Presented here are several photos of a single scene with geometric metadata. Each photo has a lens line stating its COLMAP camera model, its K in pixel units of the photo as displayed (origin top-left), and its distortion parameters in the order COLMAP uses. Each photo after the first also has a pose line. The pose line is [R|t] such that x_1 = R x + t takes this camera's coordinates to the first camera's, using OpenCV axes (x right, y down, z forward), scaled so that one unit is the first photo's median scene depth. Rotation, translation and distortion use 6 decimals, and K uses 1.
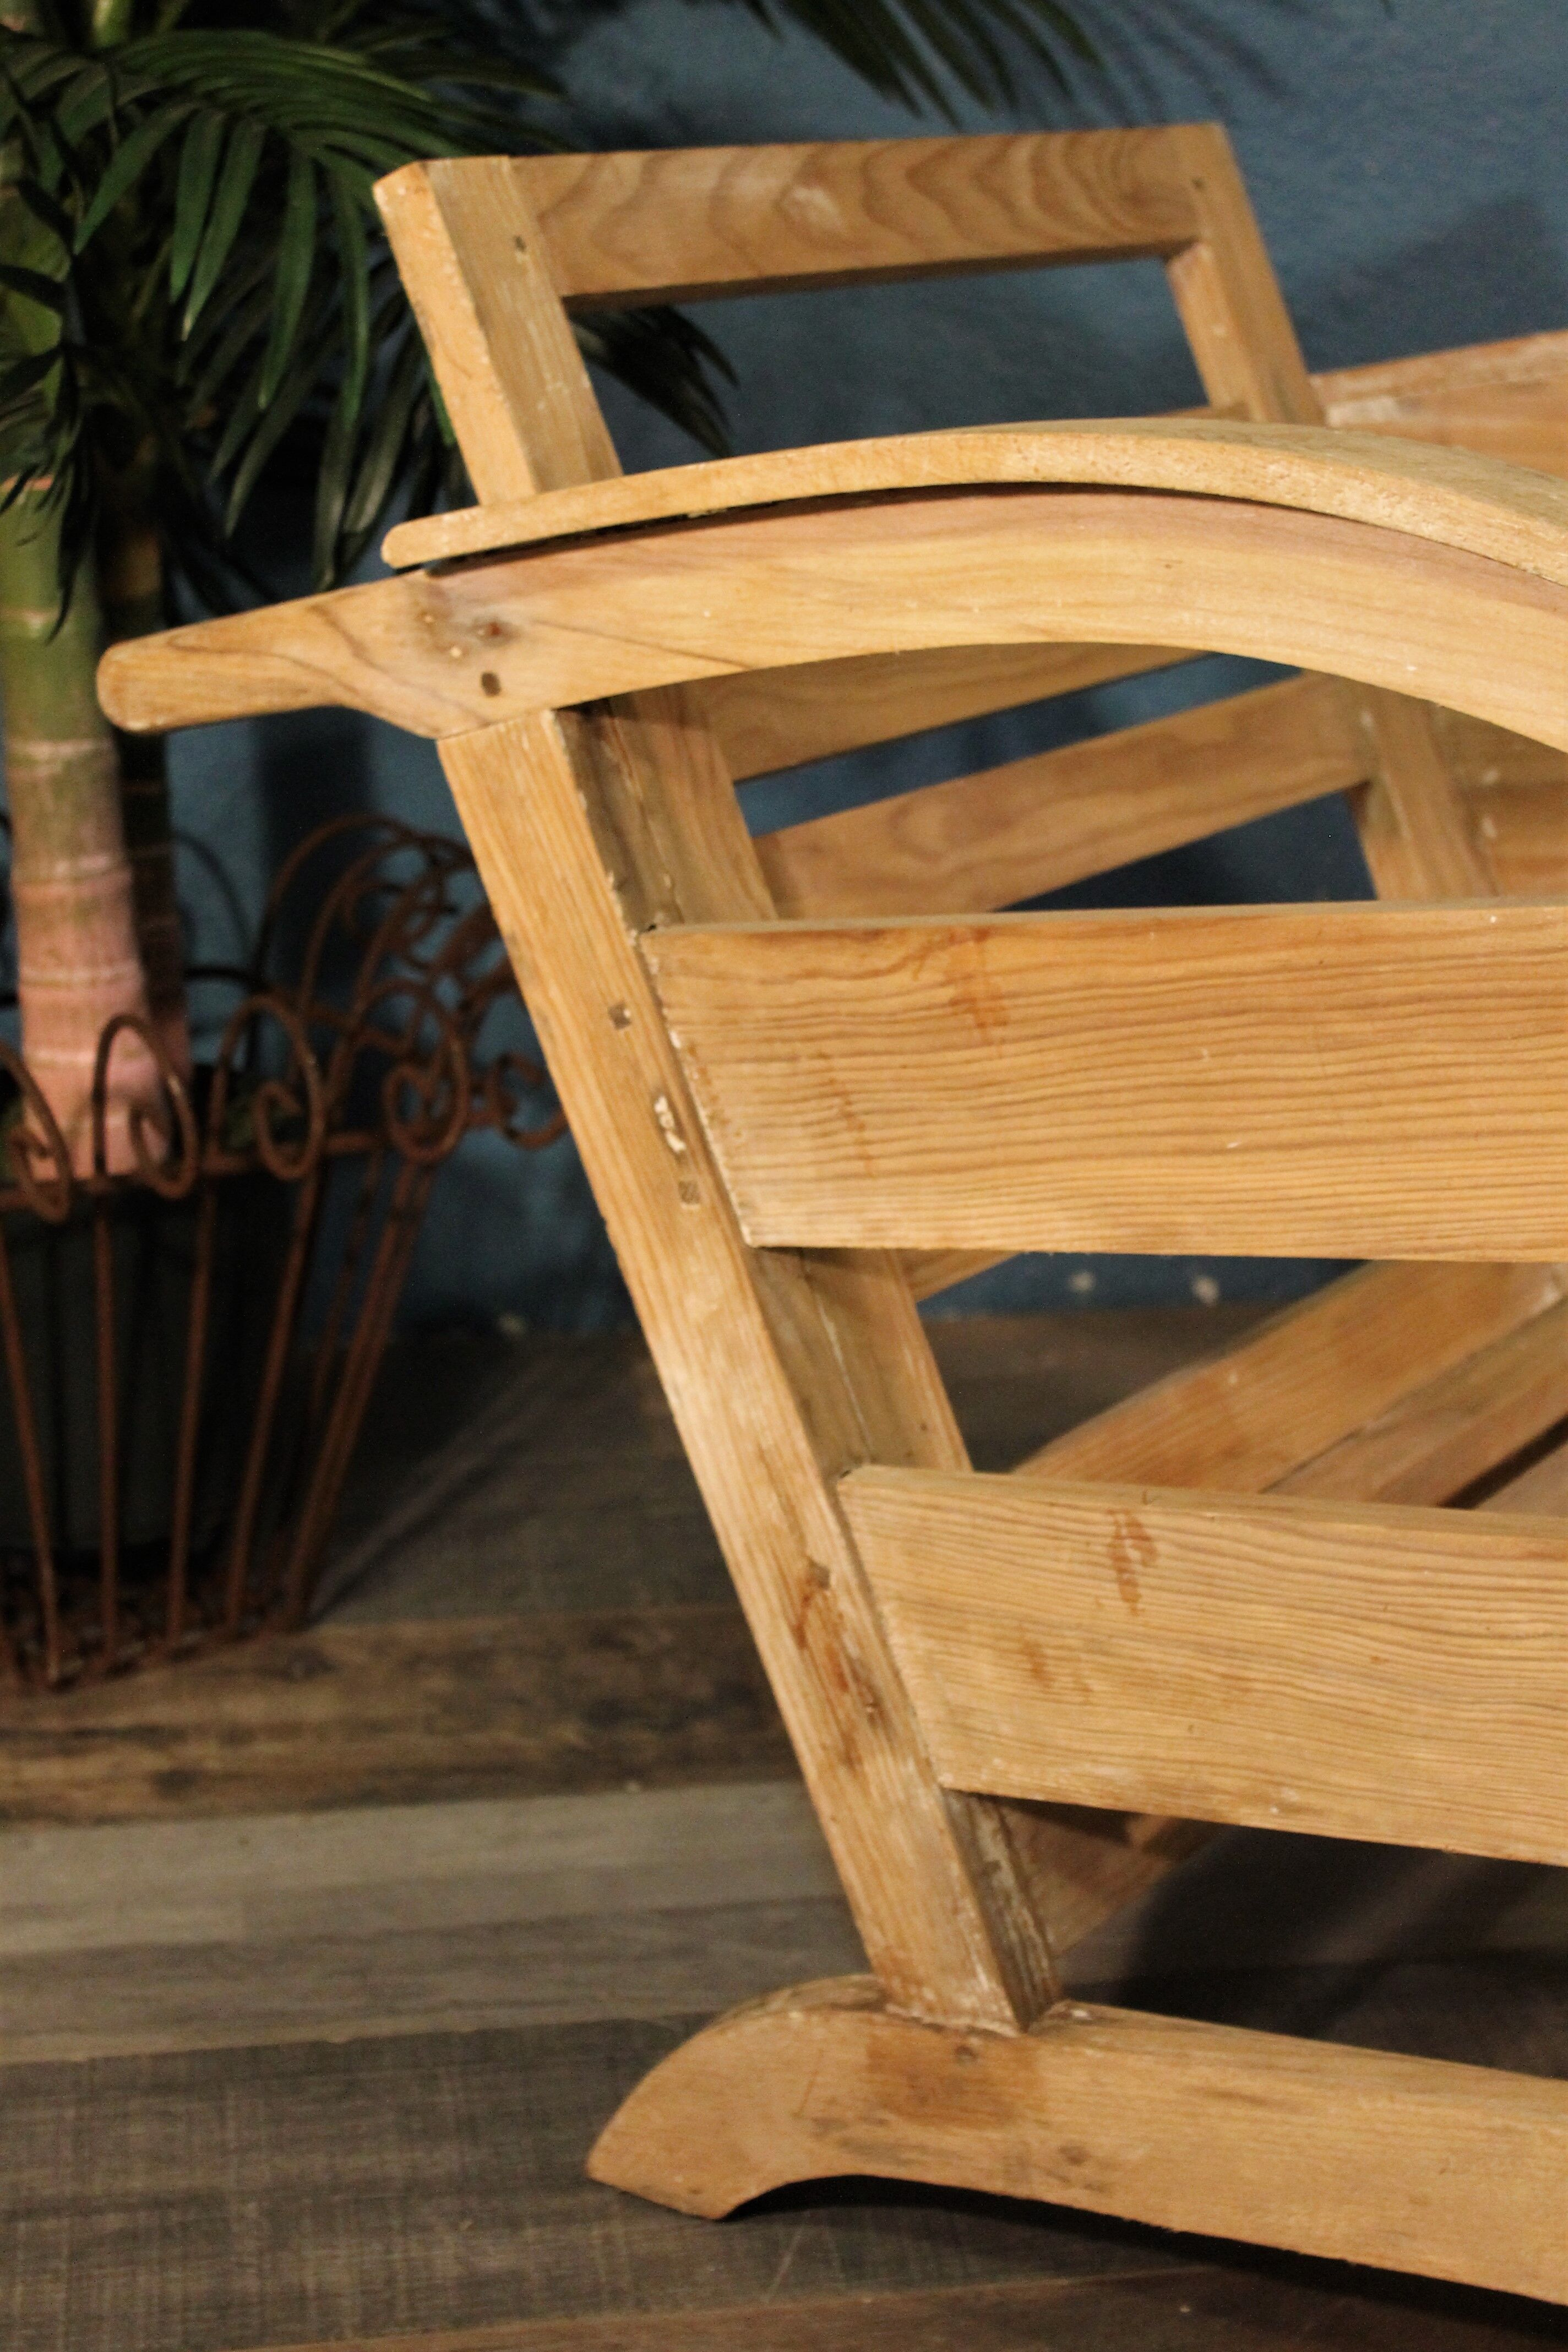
lens RADIAL K [[4085.0, 0, 842.2], [0, 4085.0, 1170.1], [0, 0, 1]] dist [-0.003240, 0.013144]
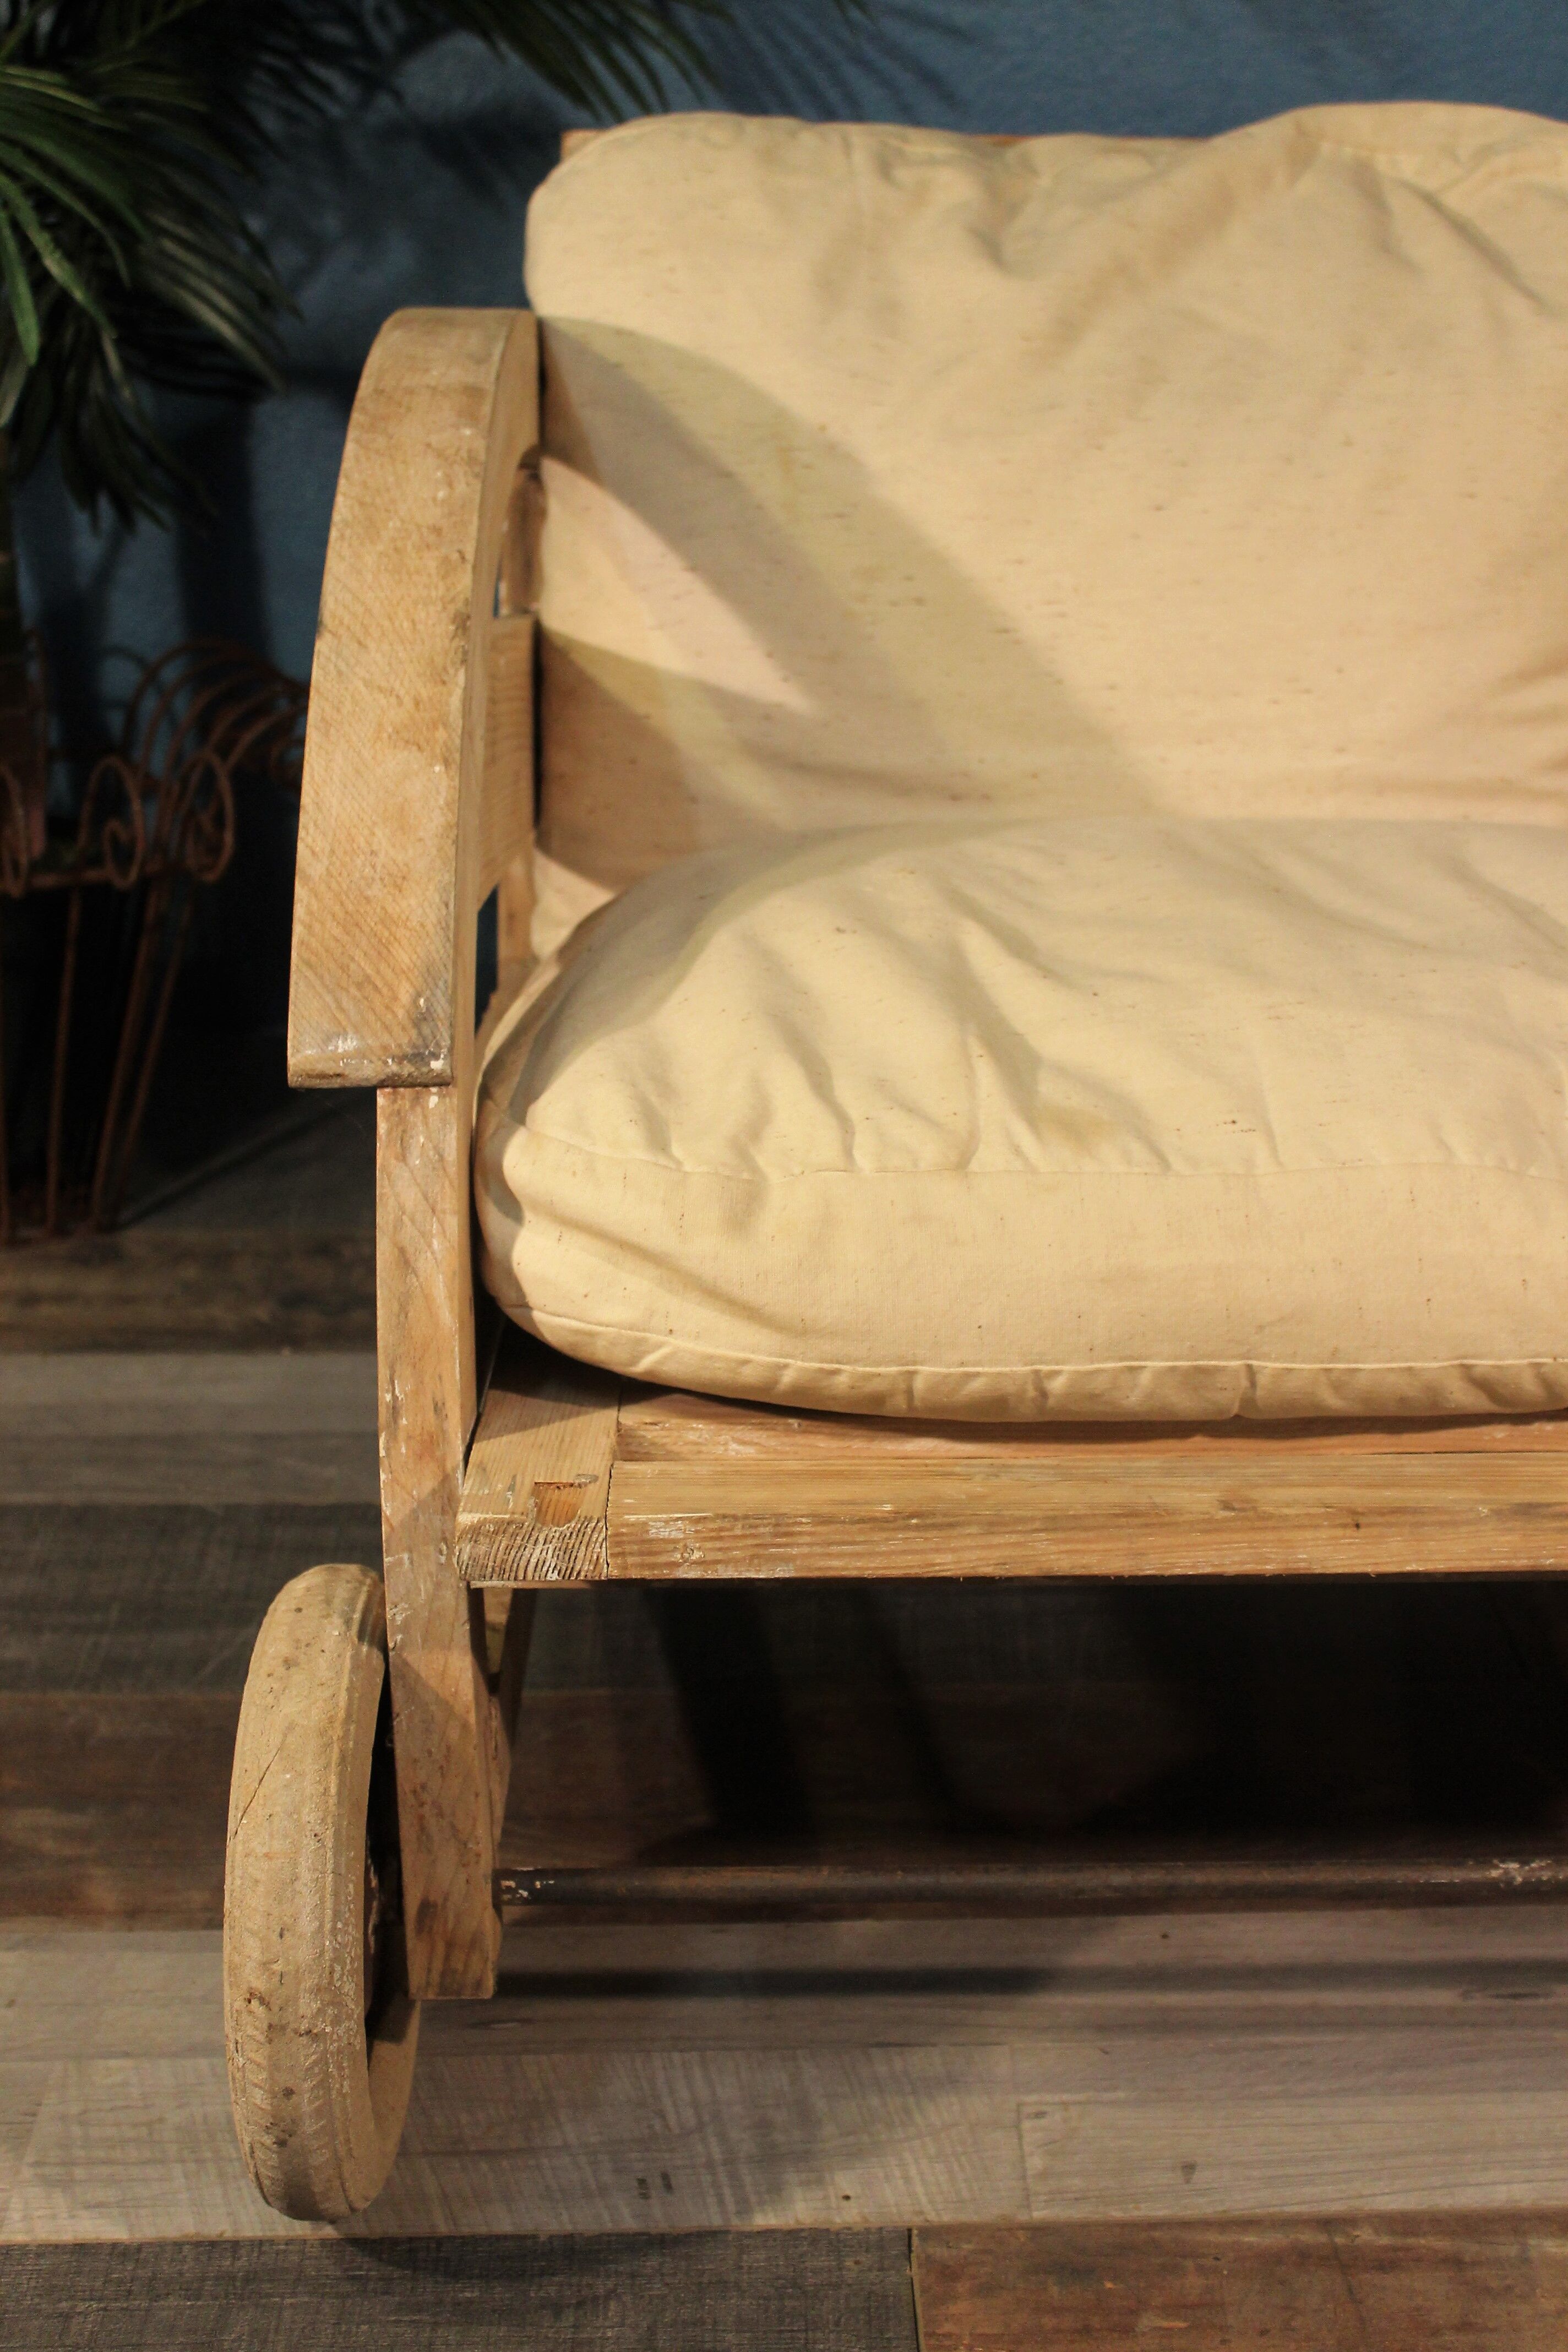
lens RADIAL K [[3243.8, 0, 759.2], [0, 3243.8, 1158.9], [0, 0, 1]] dist [-0.042599, 0.042683]
pose [[0.991073, 0.049031, -0.123975, 0.276390], [-0.040801, 0.996846, 0.068072, 0.006032], [0.126922, -0.062406, 0.989948, -0.069940]]
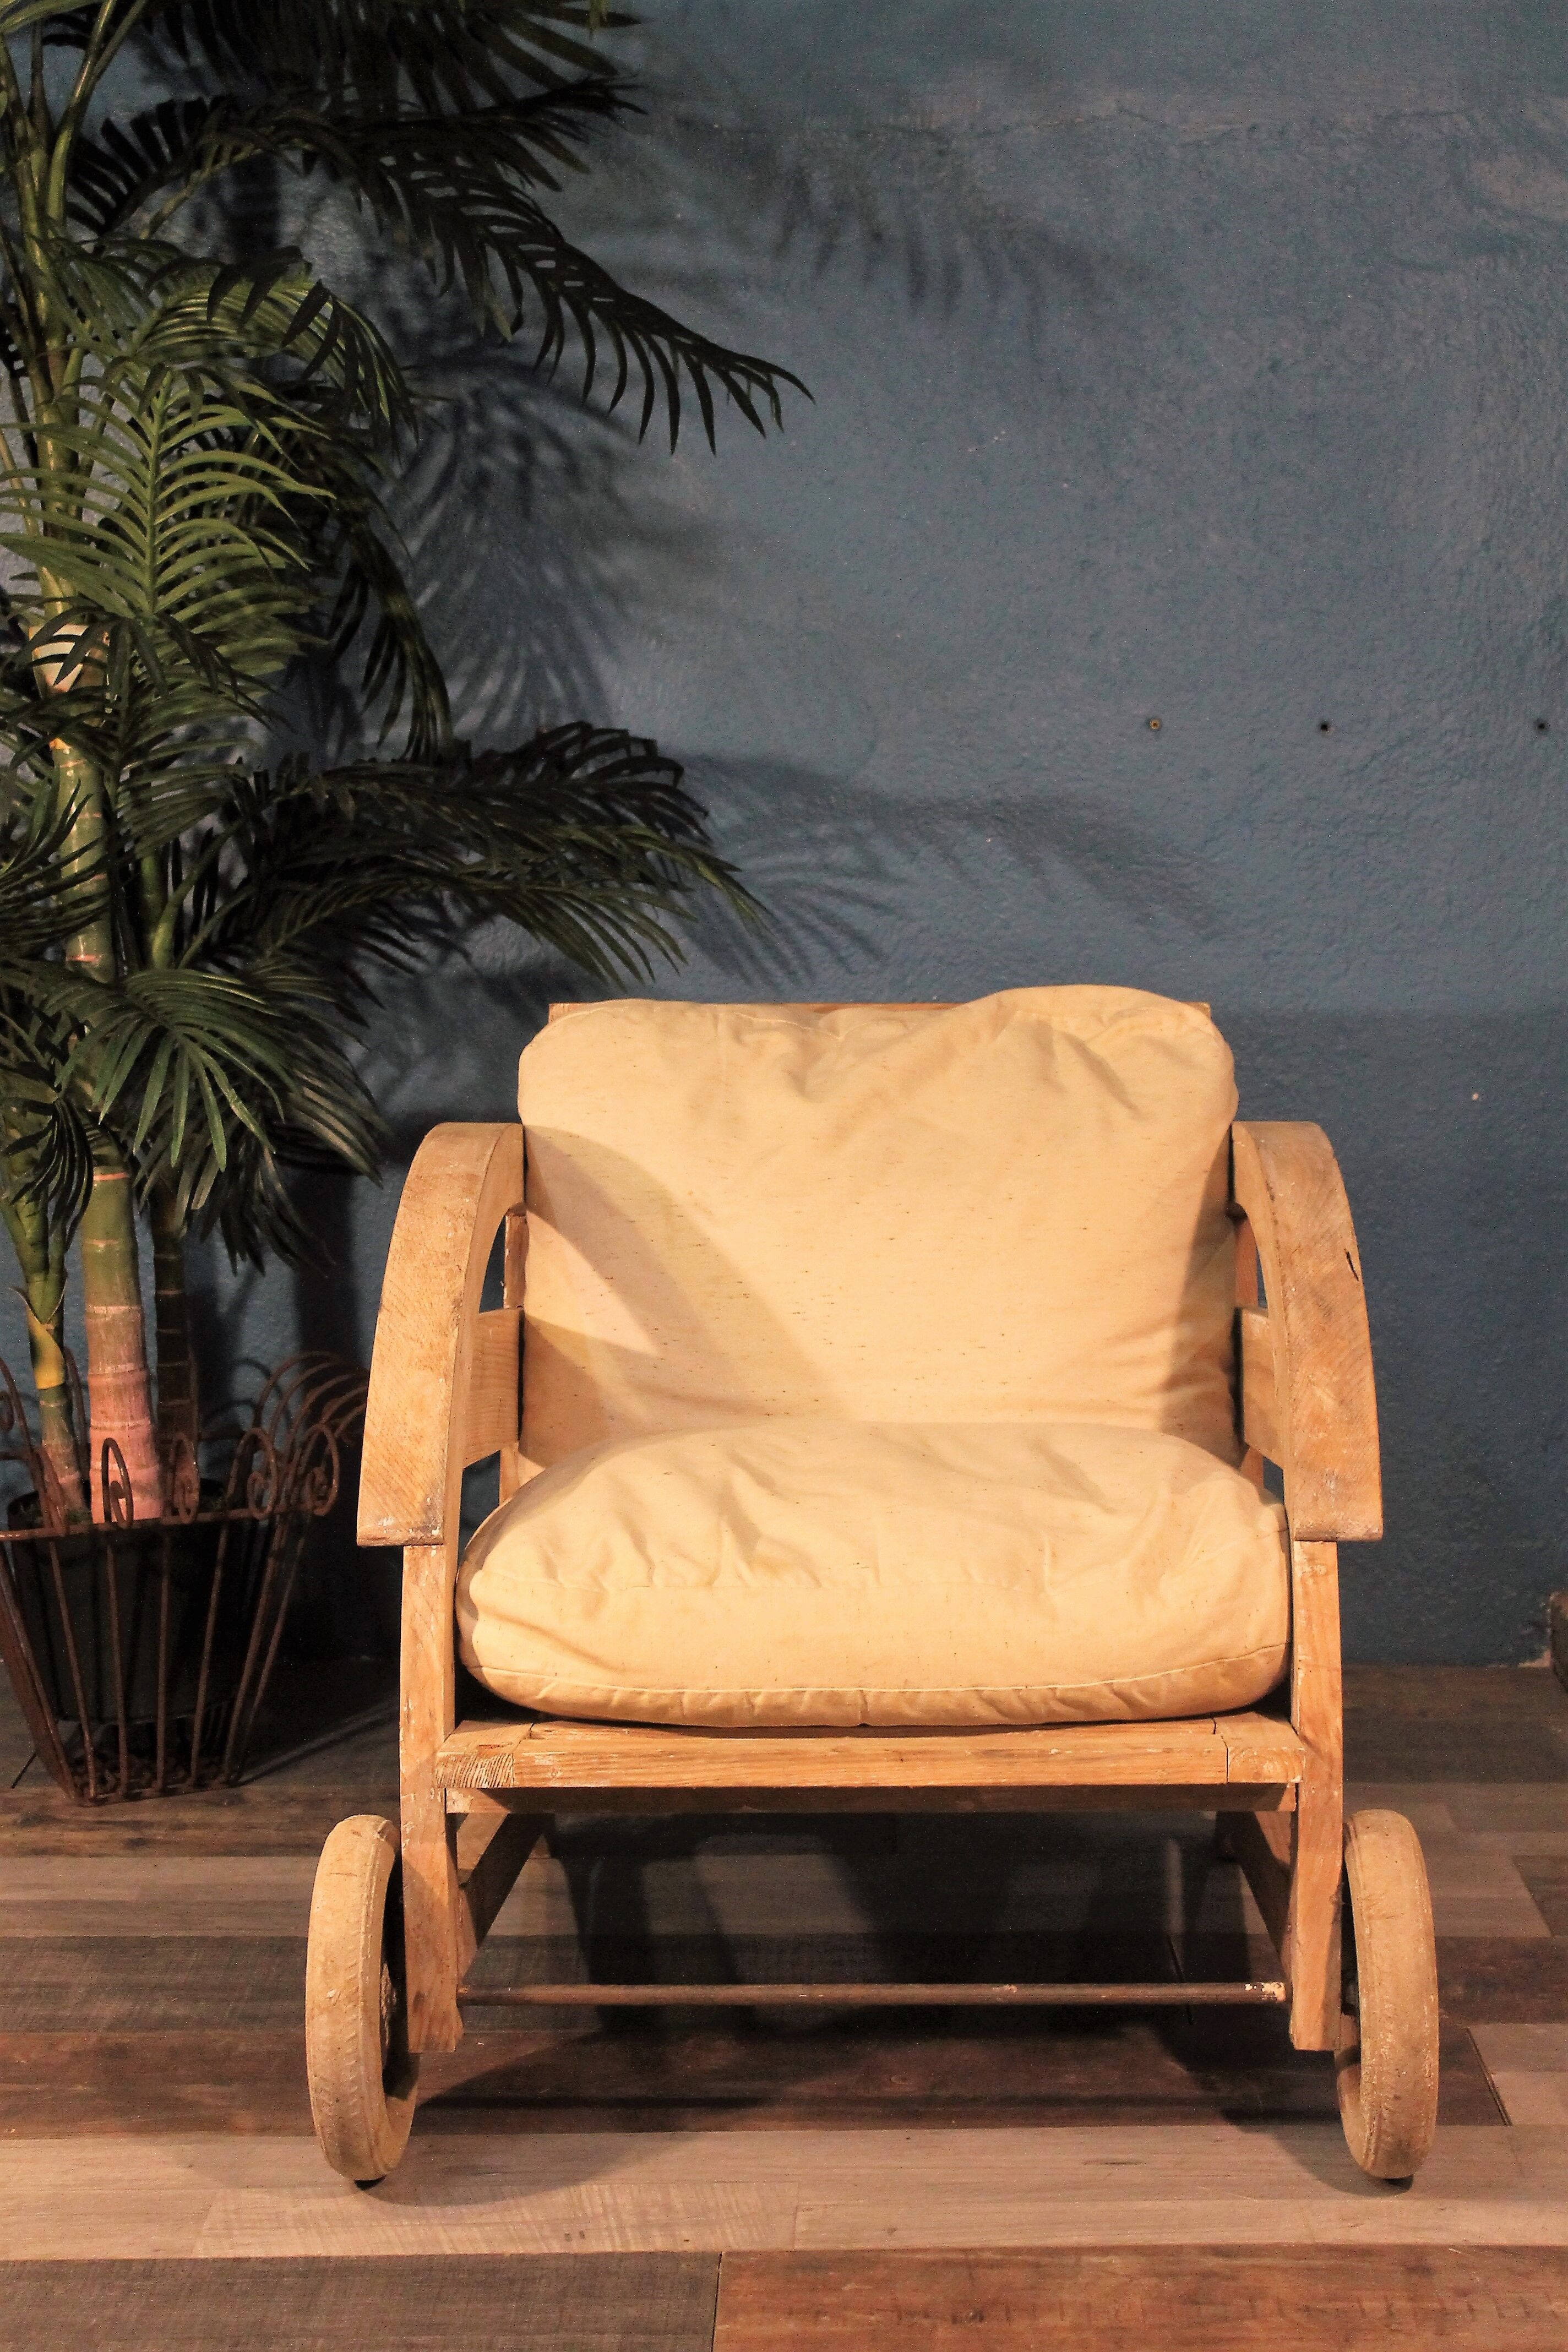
lens RADIAL K [[3833.9, 0, 777.8], [0, 3833.9, 1161.4], [0, 0, 1]] dist [-0.005279, 0.046014]
pose [[0.985669, 0.014599, -0.168059, 0.501199], [-0.039538, 0.988491, -0.146022, 0.096830], [0.163994, 0.150574, 0.974902, -0.880522]]
